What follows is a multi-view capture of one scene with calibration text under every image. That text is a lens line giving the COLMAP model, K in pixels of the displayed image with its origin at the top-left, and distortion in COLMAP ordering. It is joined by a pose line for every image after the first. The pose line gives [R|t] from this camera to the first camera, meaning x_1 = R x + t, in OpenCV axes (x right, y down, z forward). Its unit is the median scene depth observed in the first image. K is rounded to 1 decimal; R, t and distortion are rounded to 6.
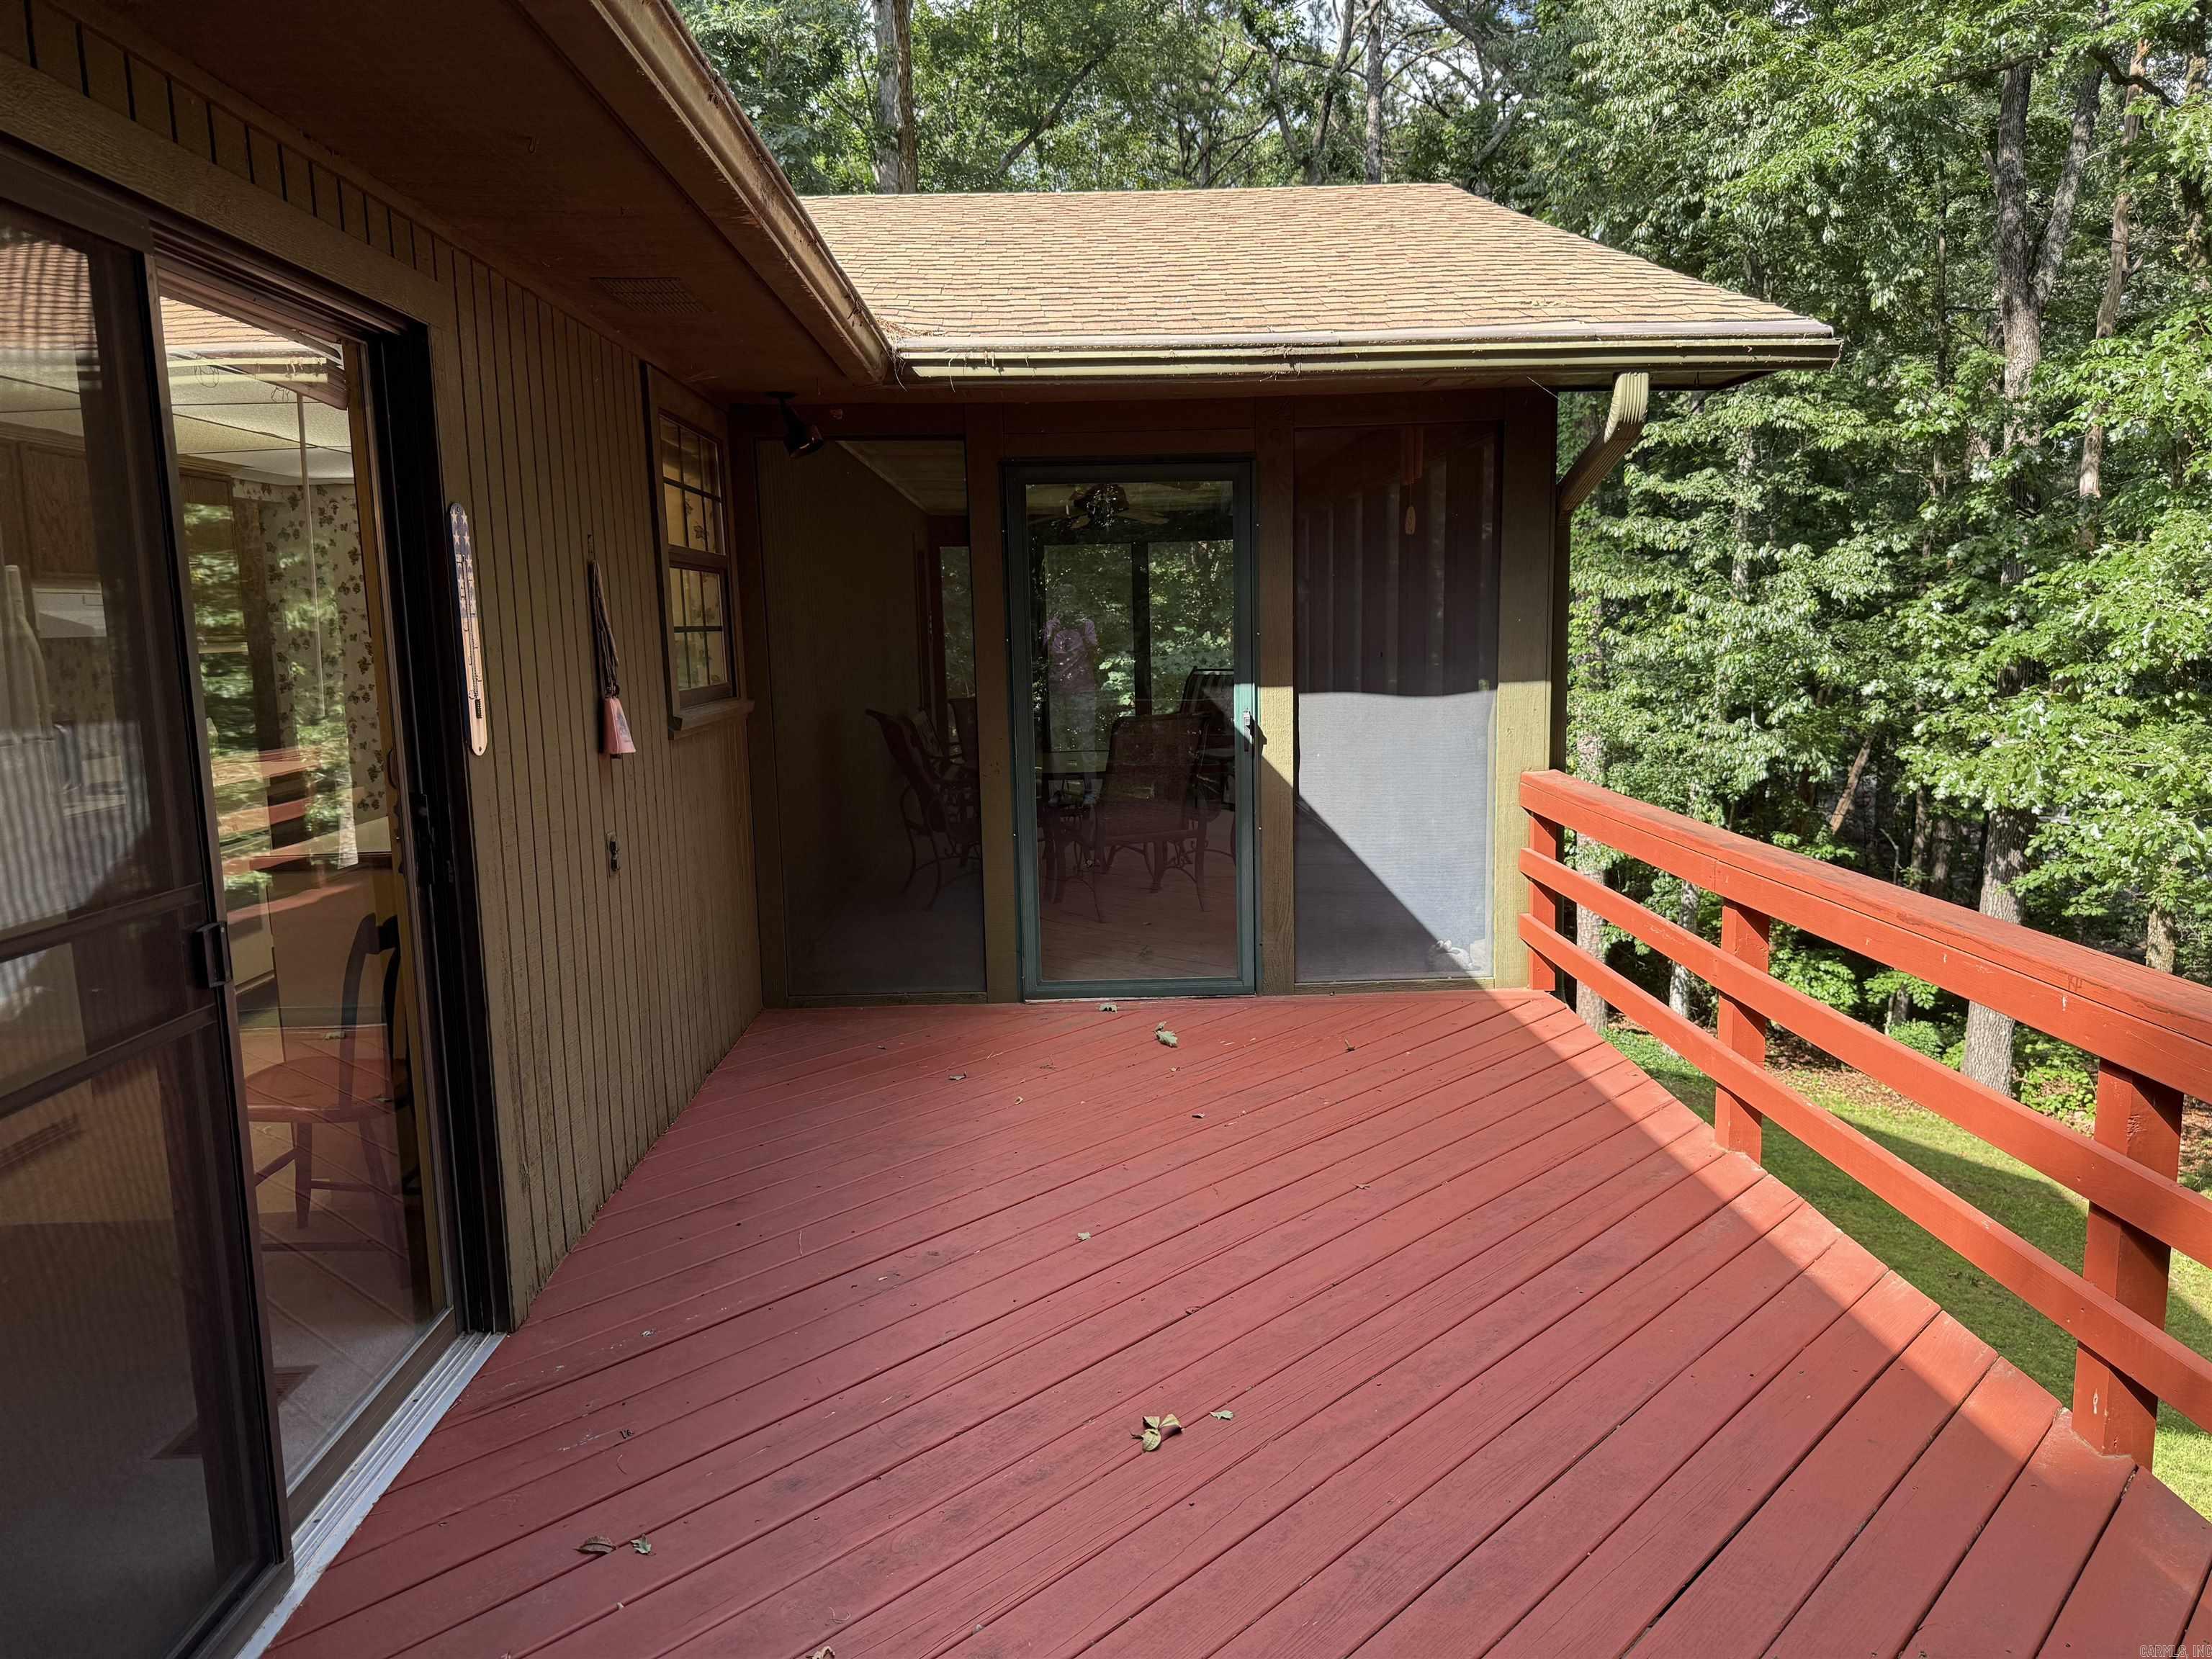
lens RADIAL K [[1563.1, 0, 1100.8], [0, 1563.1, 838.6], [0, 0, 1]] dist [0.071517, -0.109598]
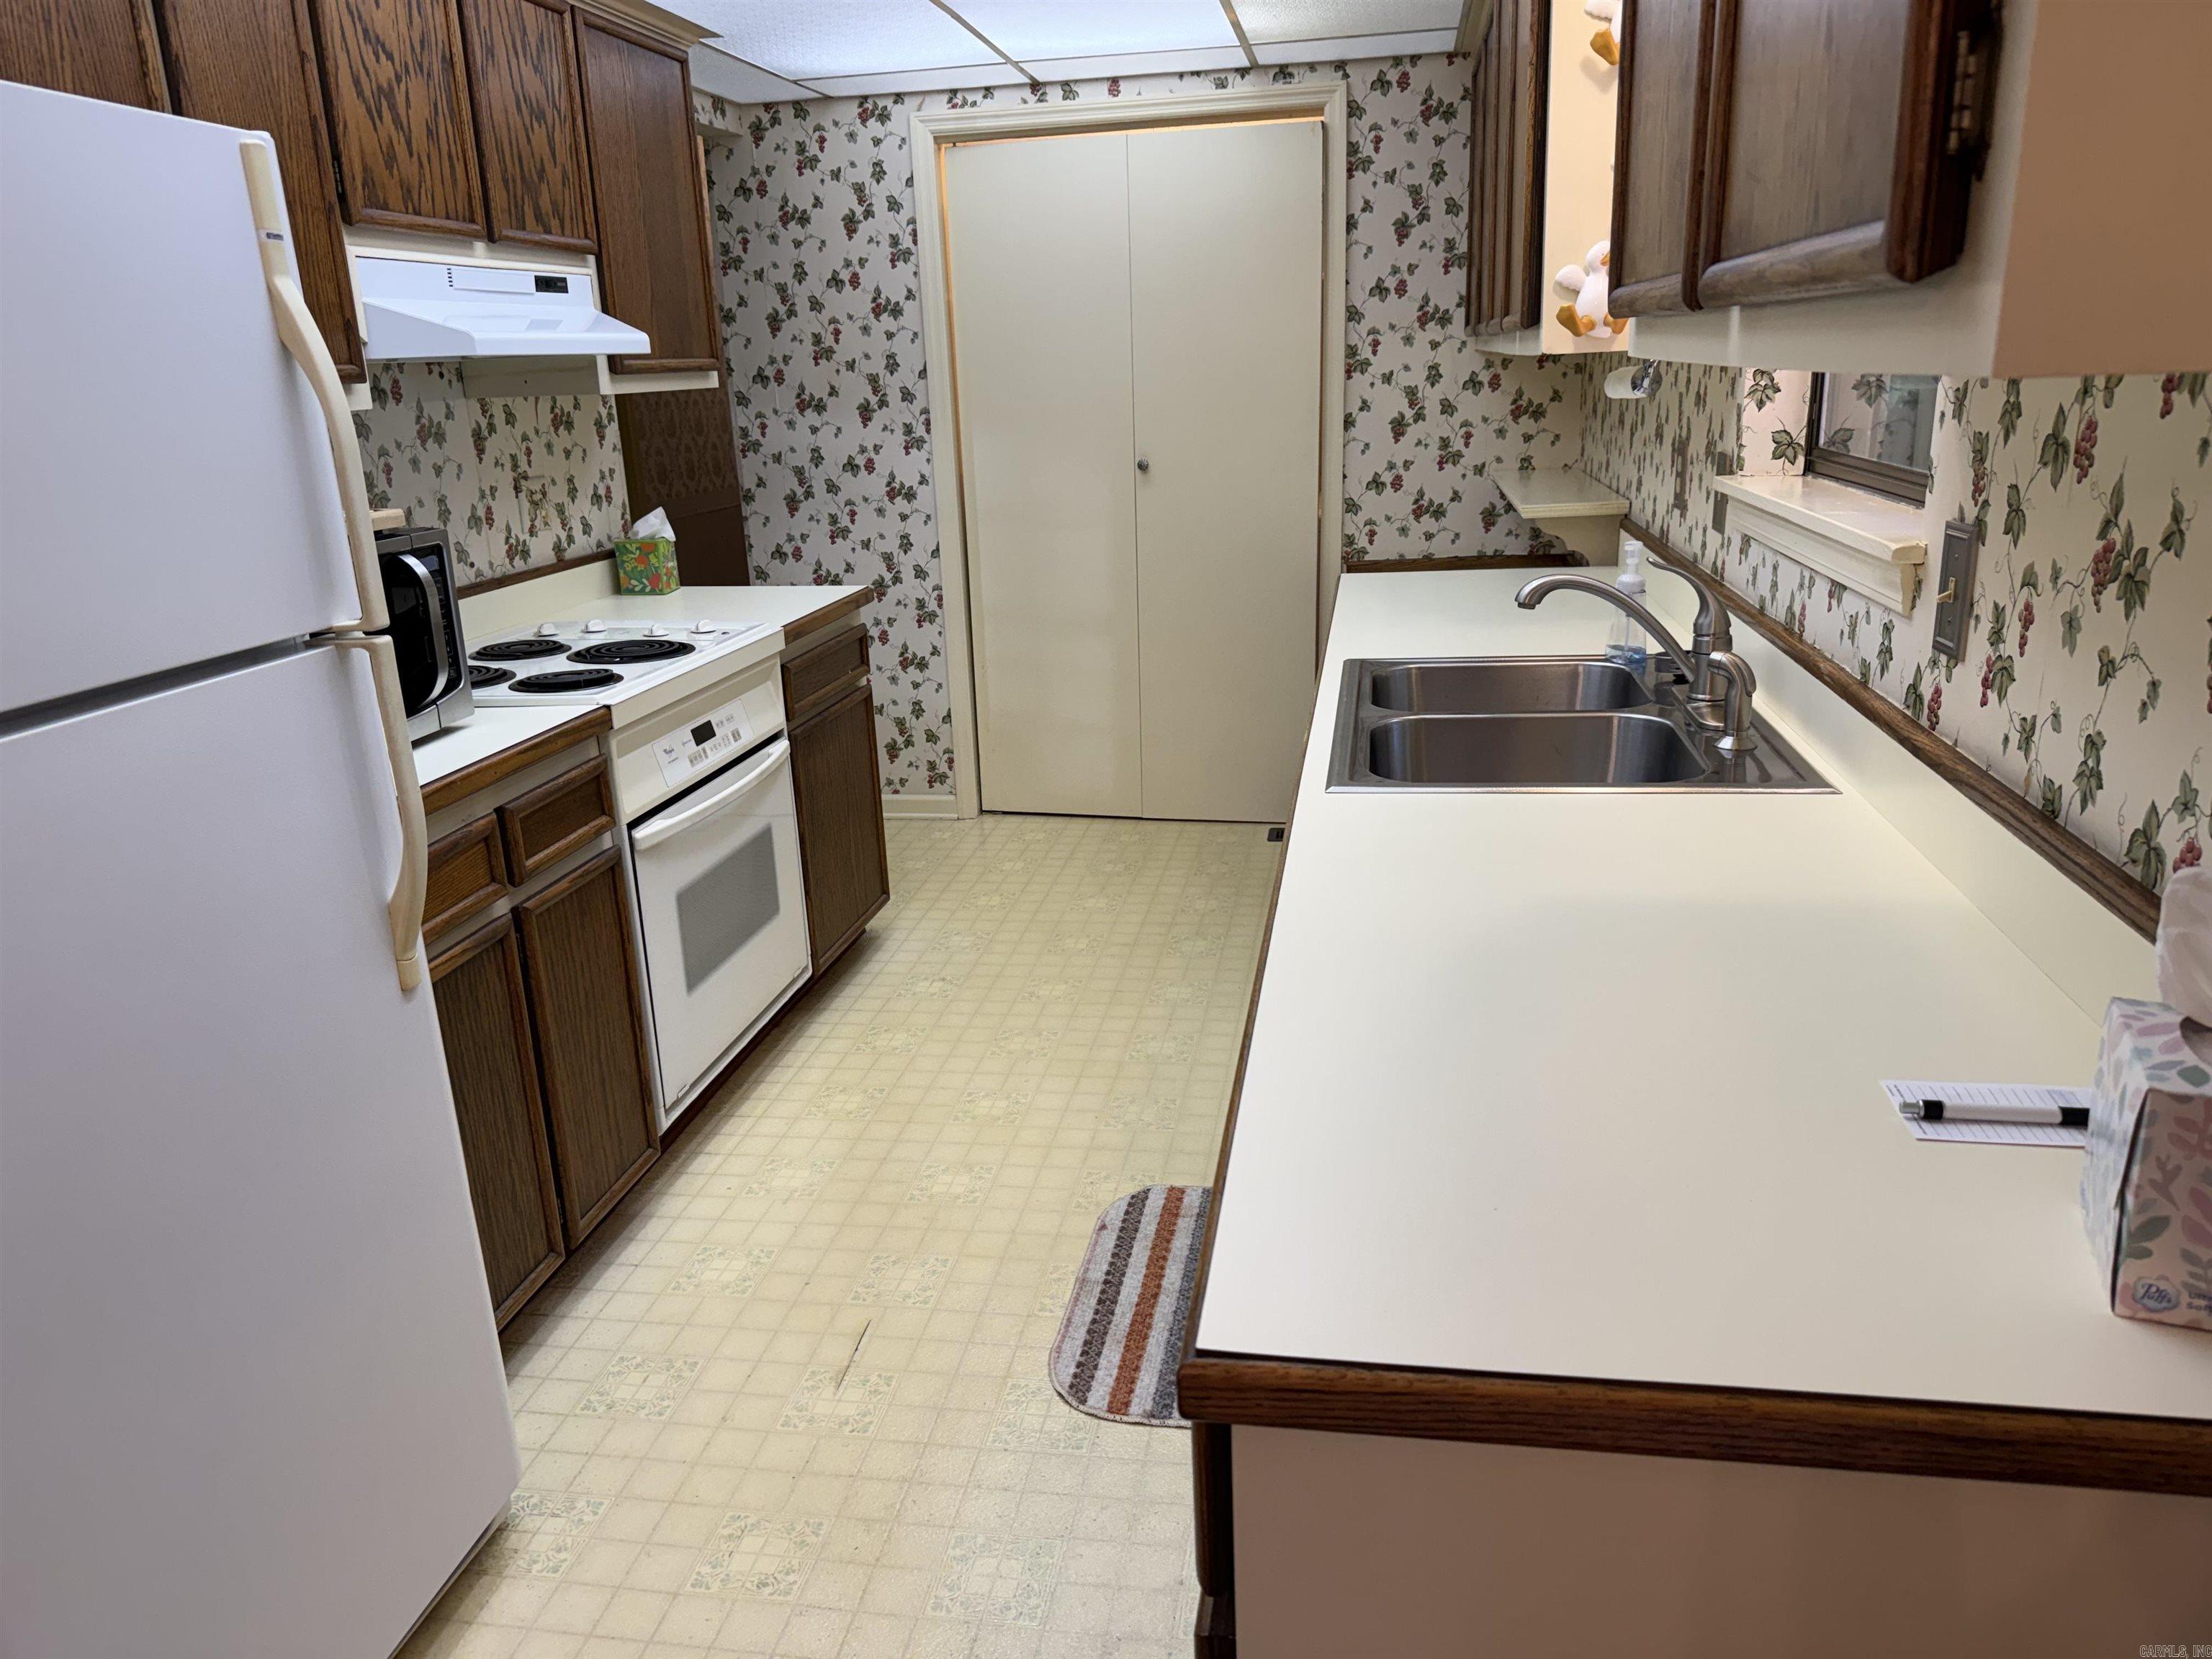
lens RADIAL K [[1563.1, 0, 1113.6], [0, 1563.1, 848.3], [0, 0, 1]] dist [0.071517, -0.109598]
pose [[0.981707, 0.047944, -0.184261, -0.253845], [-0.016372, 0.985449, 0.169184, -0.046531], [0.189692, -0.163072, 0.968207, 0.396214]]
